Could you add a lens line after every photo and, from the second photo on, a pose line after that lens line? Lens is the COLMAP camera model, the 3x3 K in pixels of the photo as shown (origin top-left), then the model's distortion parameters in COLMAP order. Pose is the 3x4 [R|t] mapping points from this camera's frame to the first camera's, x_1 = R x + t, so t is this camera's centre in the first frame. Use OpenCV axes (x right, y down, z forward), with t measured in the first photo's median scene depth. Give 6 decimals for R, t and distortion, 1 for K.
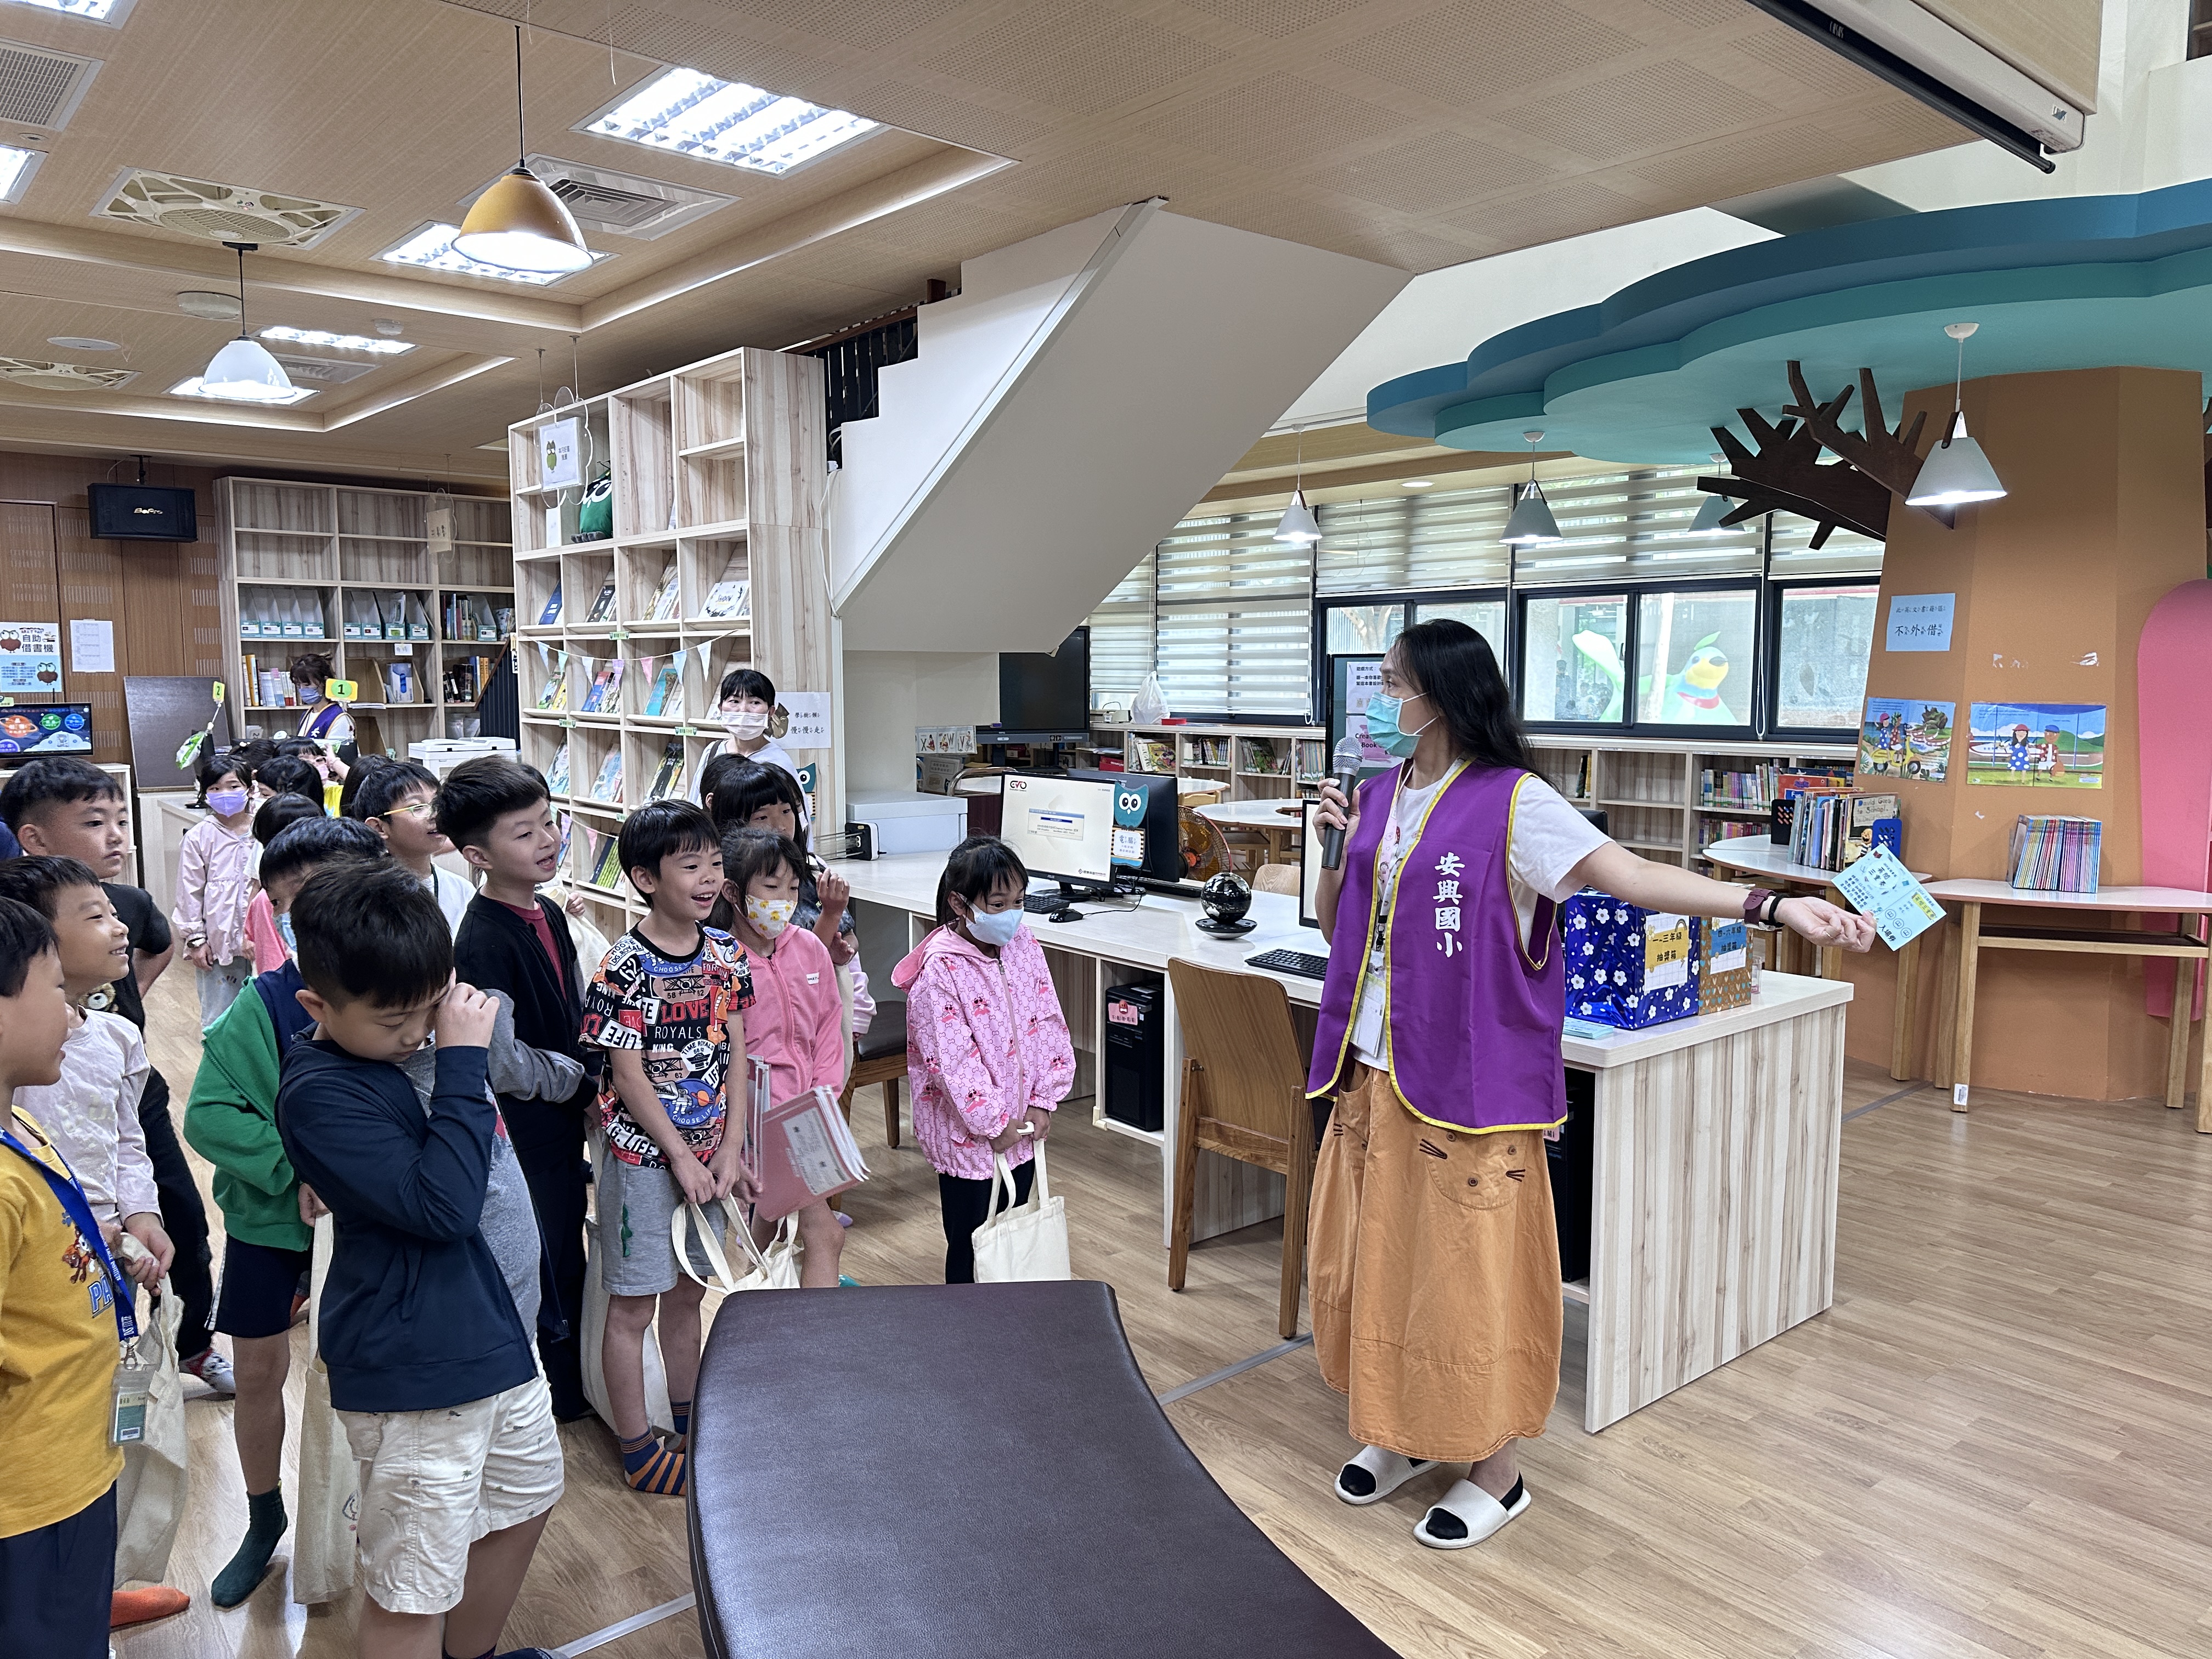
lens RADIAL K [[1548.5, 0, 1106.0], [0, 1548.5, 829.5], [0, 0, 1]] dist [-0.000599, -0.000409]
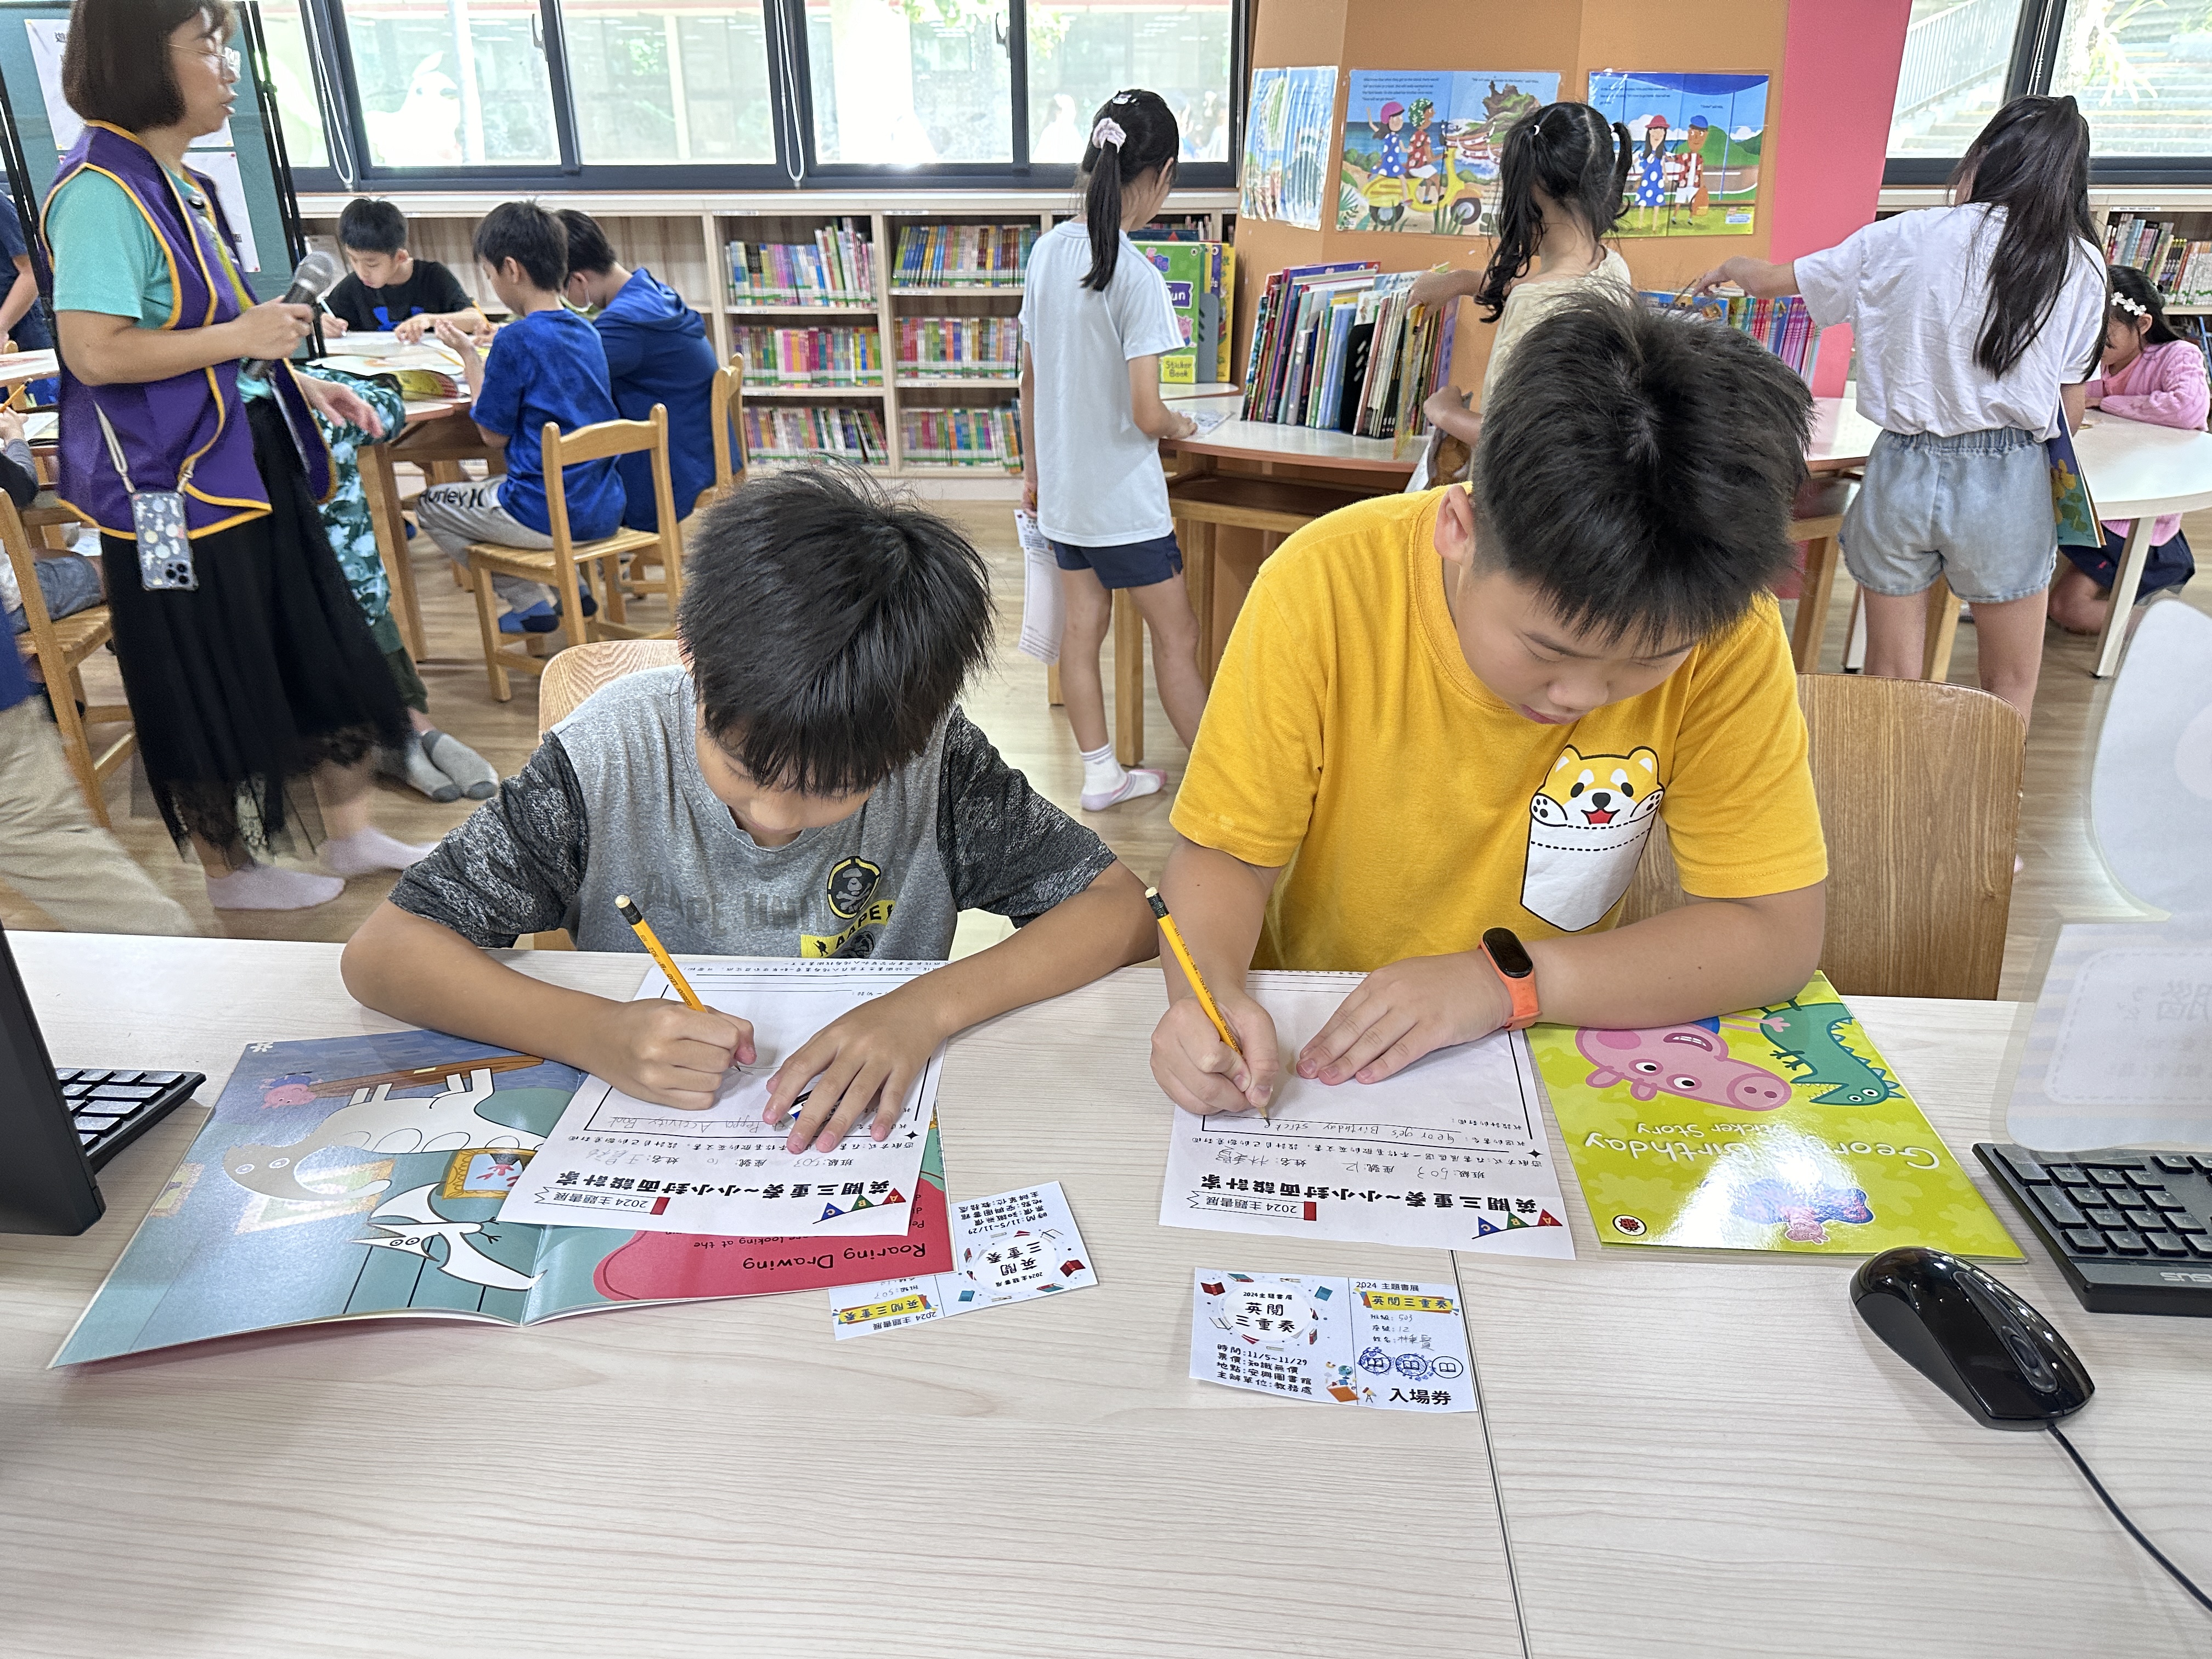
lens RADIAL K [[1640.6, 0, 1106.0], [0, 1640.6, 829.5], [0, 0, 1]] dist [0.004714, 0.000017]
pose [[0.704497, -0.287023, 0.649078, 0.011210], [0.079929, 0.940841, 0.329288, -0.034660], [-0.705192, -0.180102, 0.685761, 0.642033]]
